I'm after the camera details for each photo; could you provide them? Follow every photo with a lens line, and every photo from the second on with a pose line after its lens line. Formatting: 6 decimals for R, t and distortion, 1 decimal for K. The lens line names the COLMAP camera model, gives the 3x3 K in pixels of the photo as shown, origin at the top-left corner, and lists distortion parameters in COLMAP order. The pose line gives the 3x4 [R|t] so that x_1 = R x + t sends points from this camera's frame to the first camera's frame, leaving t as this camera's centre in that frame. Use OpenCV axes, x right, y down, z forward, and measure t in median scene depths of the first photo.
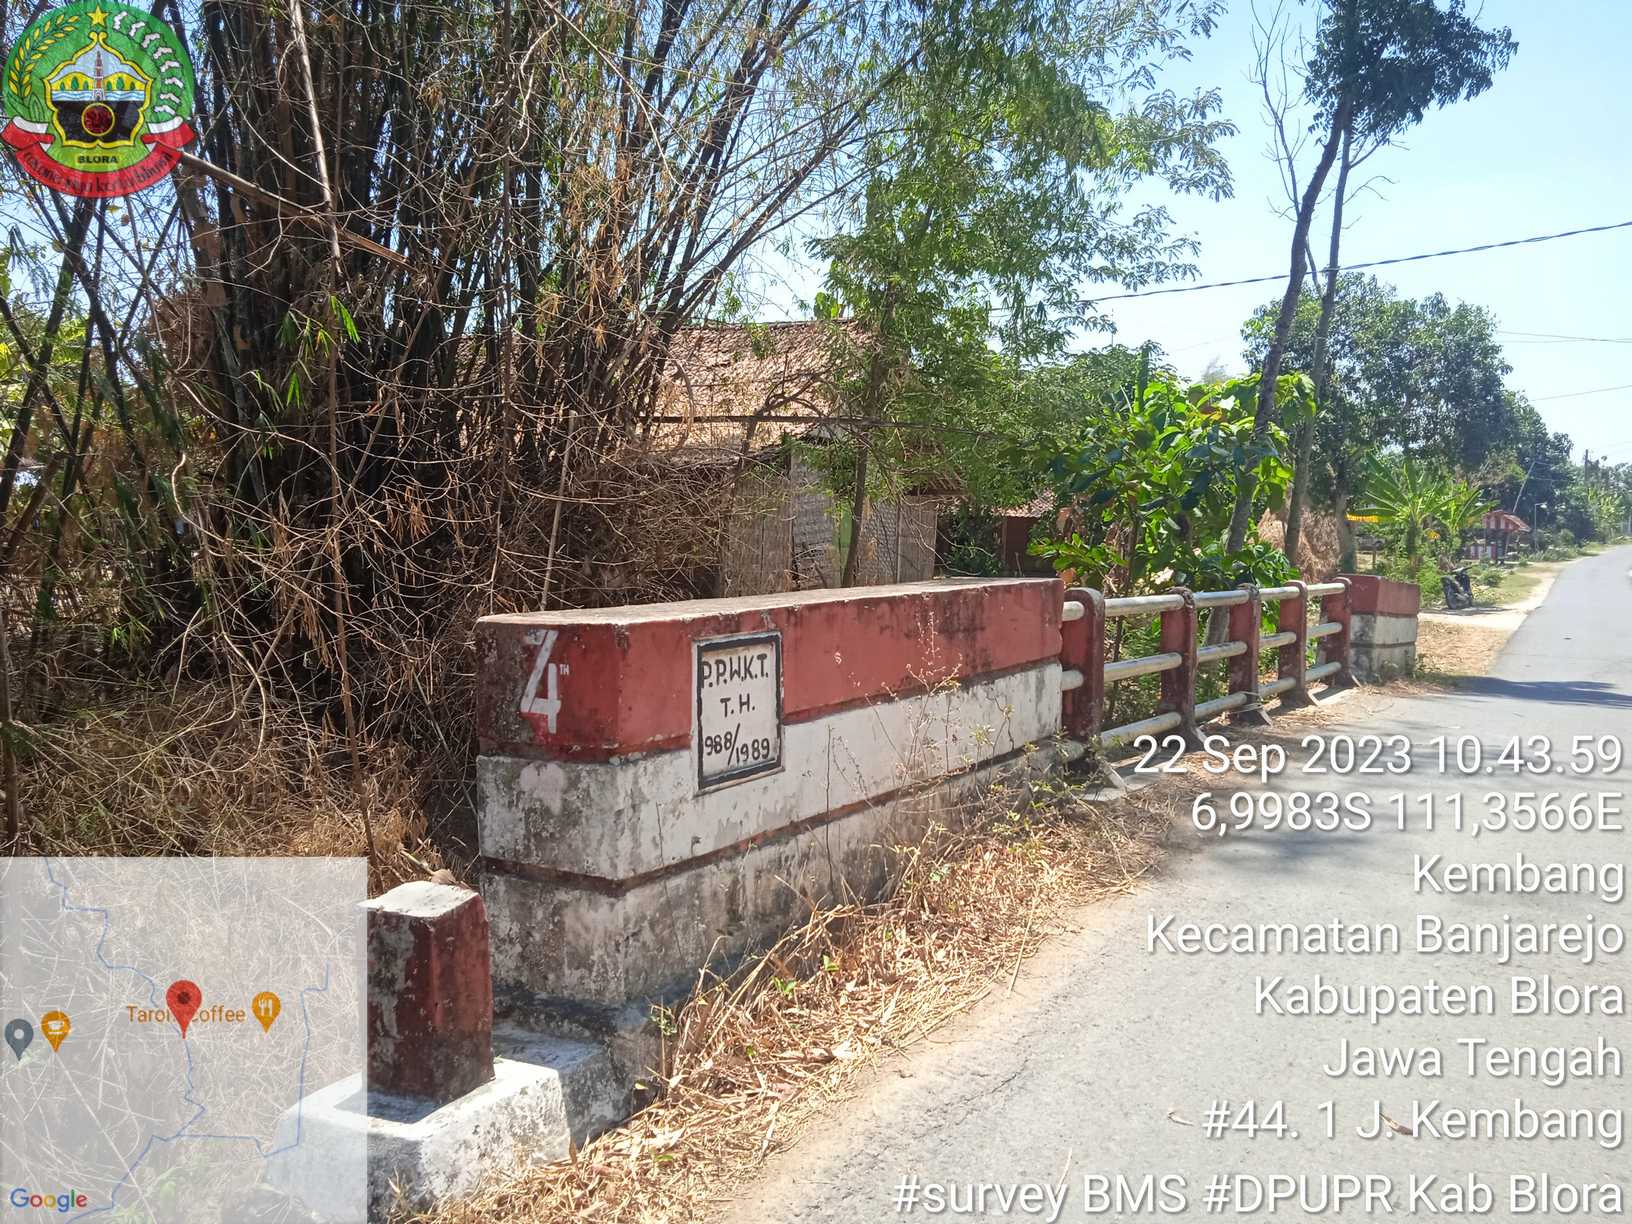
lens RADIAL K [[1356.3, 0, 771.9], [0, 1356.3, 614.8], [0, 0, 1]] dist [0.029740, -0.026654]
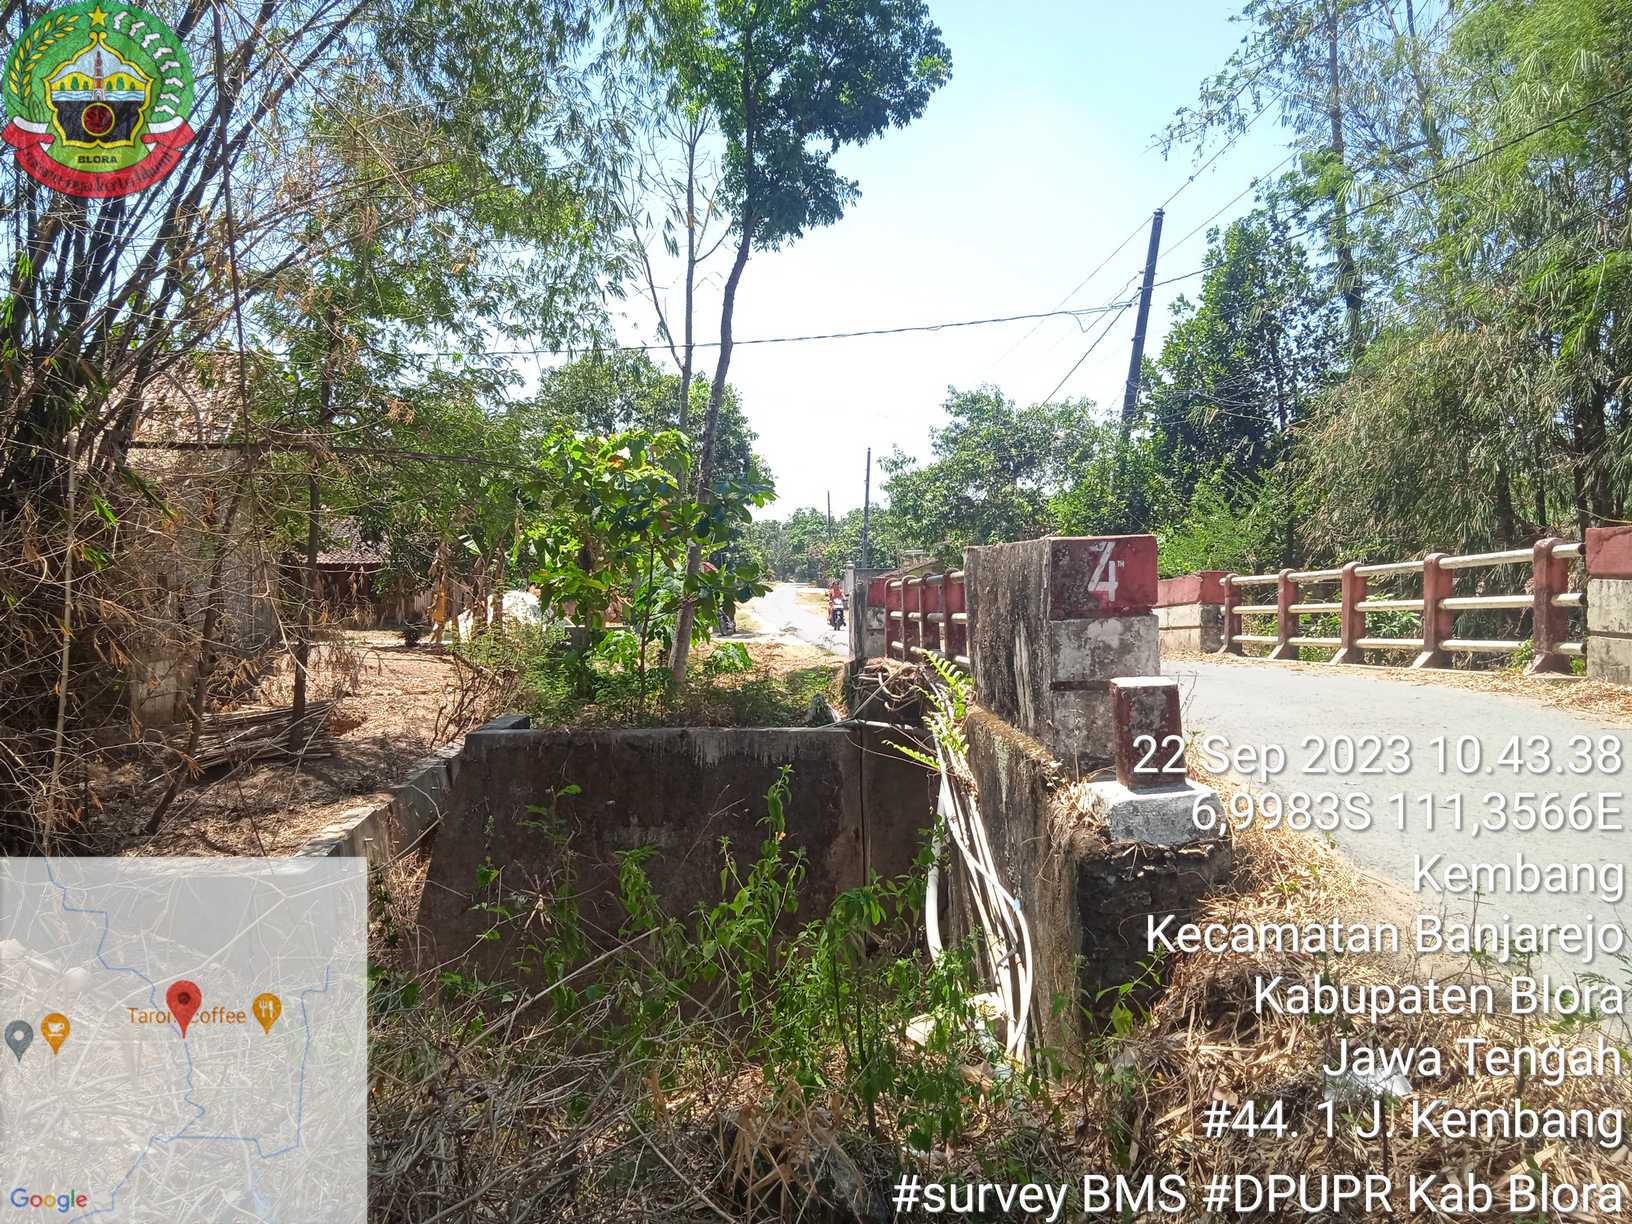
lens RADIAL K [[1369.3, 0, 771.5], [0, 1369.3, 616.7], [0, 0, 1]] dist [0.041256, -0.005713]
pose [[0.834066, -0.033492, 0.550647, -0.206415], [0.055929, 0.998146, -0.024007, 0.017252], [-0.548822, 0.050821, 0.834393, -0.031025]]
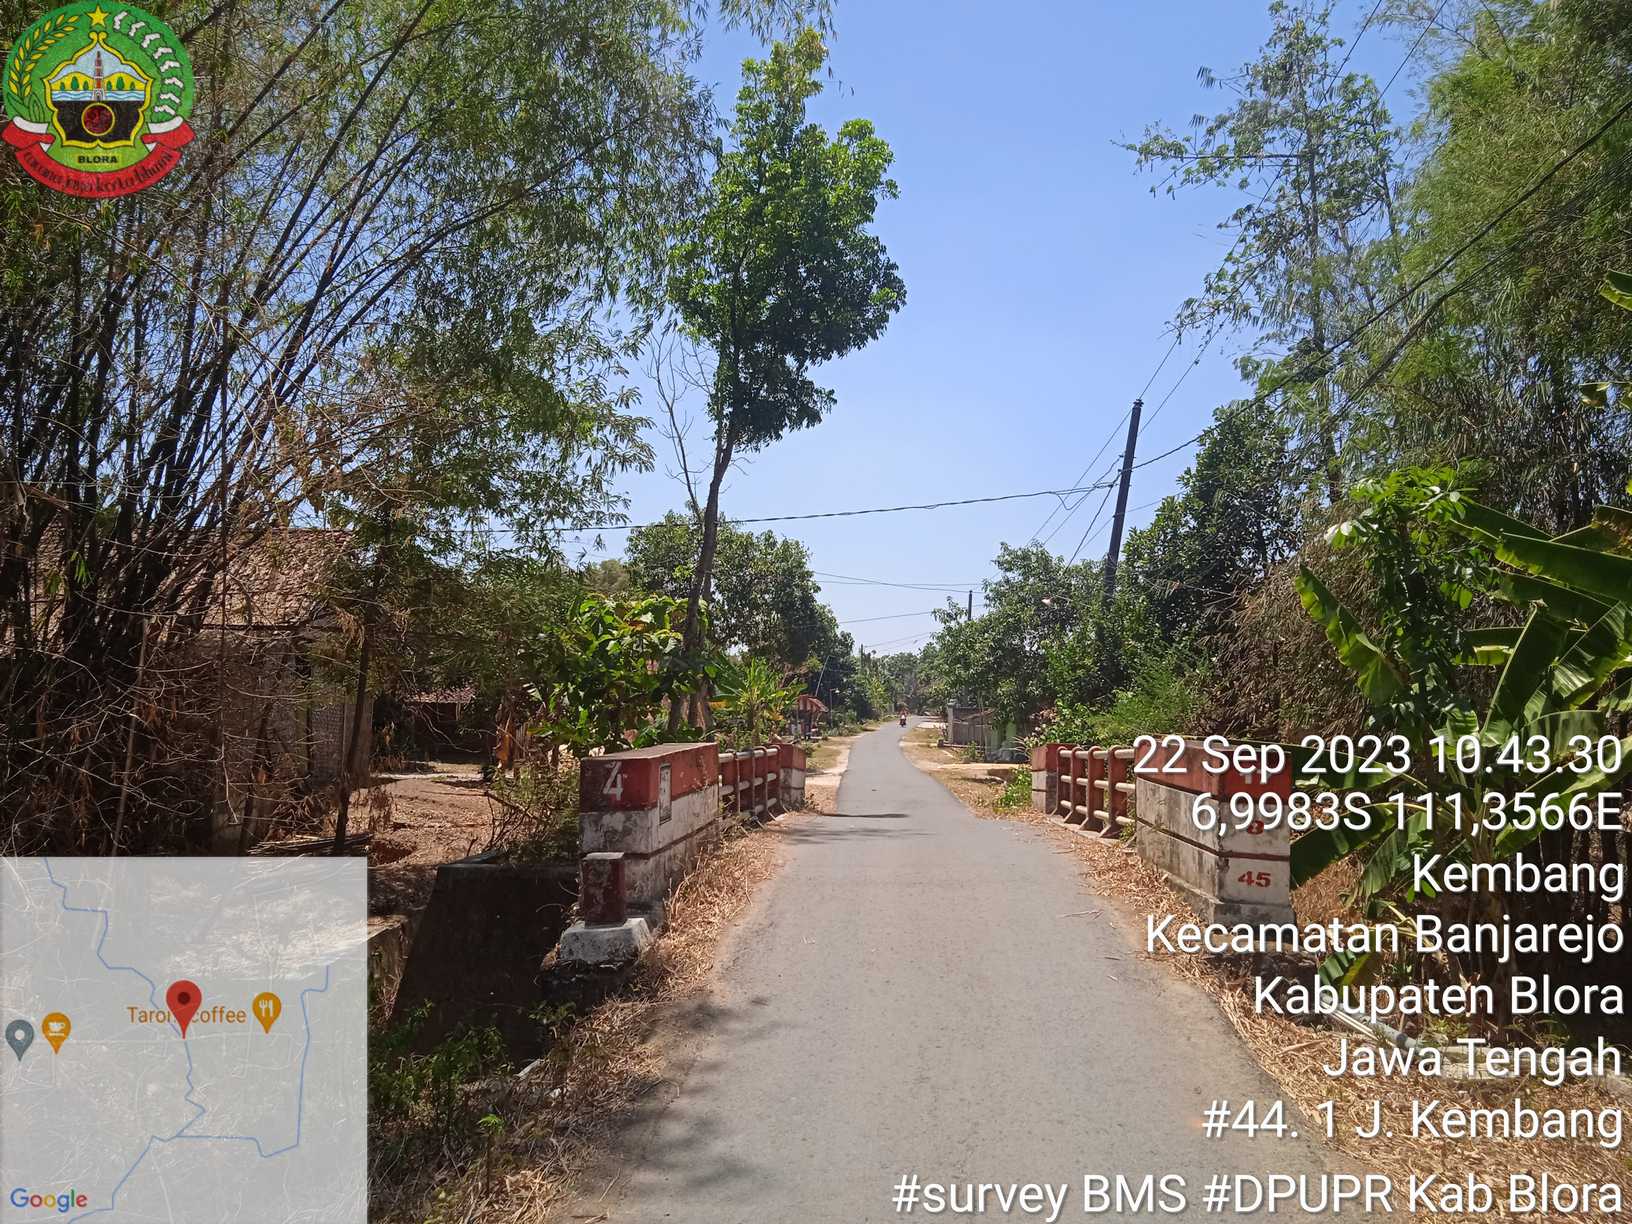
lens RADIAL K [[1356.3, 0, 771.9], [0, 1356.3, 614.8], [0, 0, 1]] dist [0.029740, -0.026654]
pose [[0.890375, 0.024762, 0.454553, -0.154250], [0.036186, 0.991510, -0.124894, 0.009543], [-0.453787, 0.127651, 0.881920, -0.212376]]
